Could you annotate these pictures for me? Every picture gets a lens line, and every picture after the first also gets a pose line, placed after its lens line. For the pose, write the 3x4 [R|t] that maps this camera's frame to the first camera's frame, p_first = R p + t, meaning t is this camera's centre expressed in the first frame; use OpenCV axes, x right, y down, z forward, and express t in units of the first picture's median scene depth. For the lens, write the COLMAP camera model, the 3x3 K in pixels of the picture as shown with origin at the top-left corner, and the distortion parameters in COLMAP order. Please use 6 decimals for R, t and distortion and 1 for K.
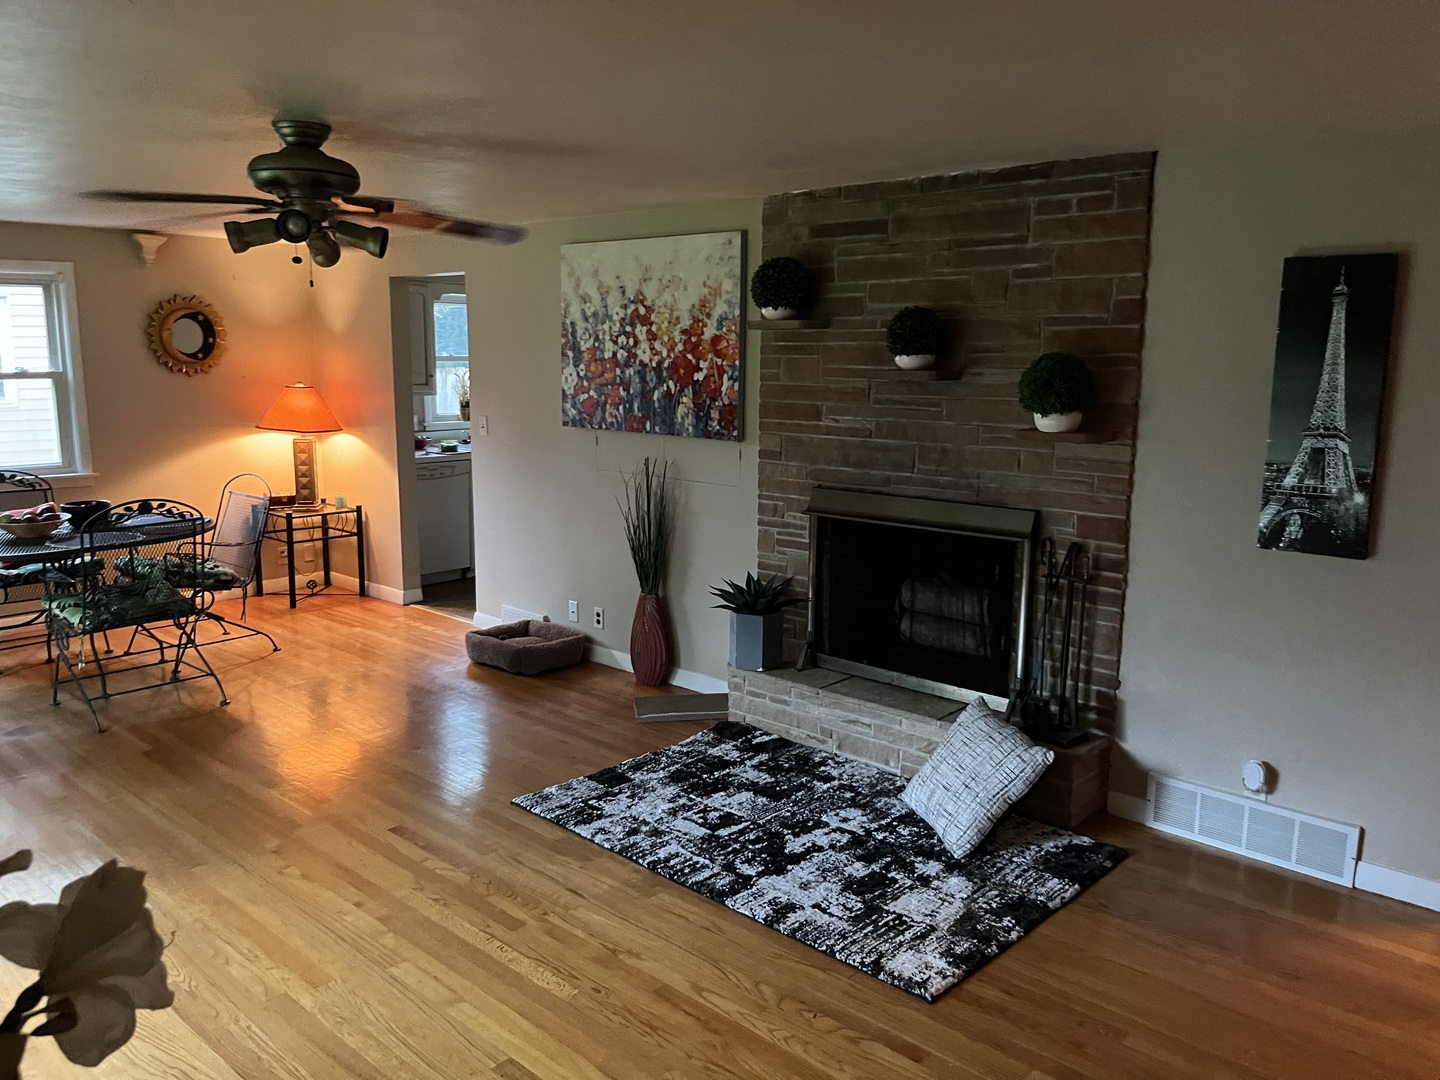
lens RADIAL K [[1102.2, 0, 727.9], [0, 1102.2, 545.9], [0, 0, 1]] dist [0.063200, -0.092312]
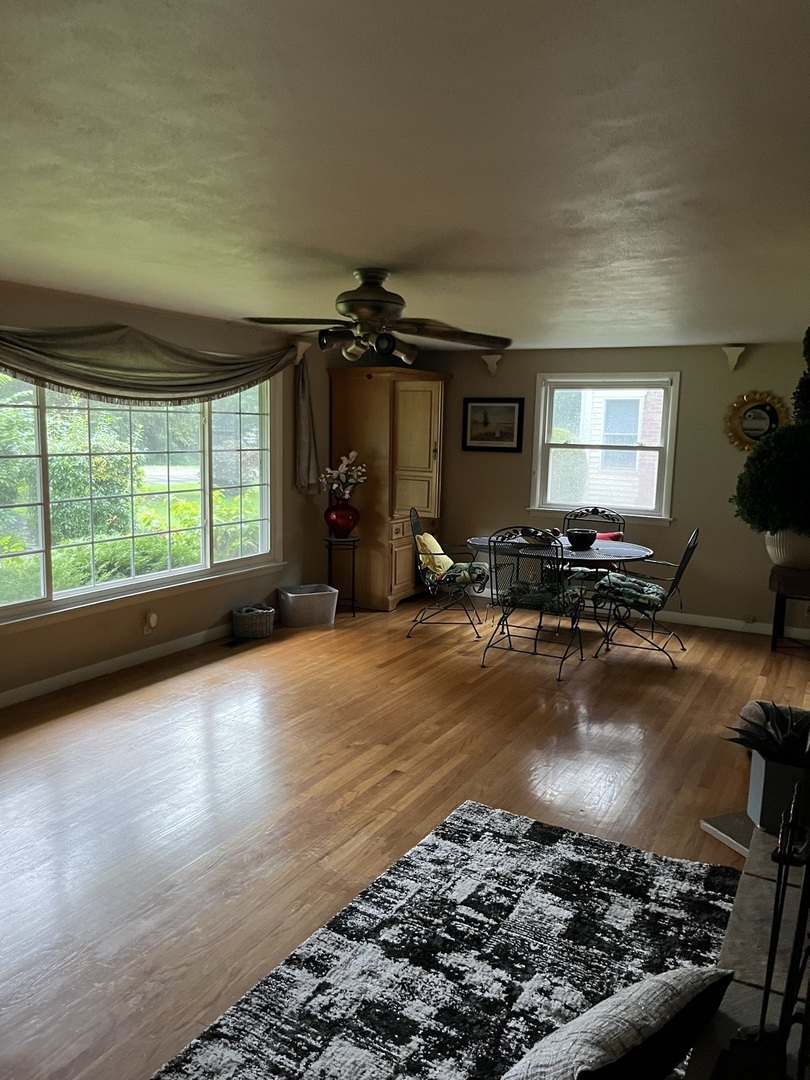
lens RADIAL K [[826.6, 0, 411.2], [0, 826.6, 541.2], [0, 0, 1]] dist [0.063200, -0.092312]
pose [[0.217755, 0.130762, -0.967204, 0.640923], [-0.187934, 0.978057, 0.089917, -0.114592], [0.957739, 0.162191, 0.237552, 0.712333]]
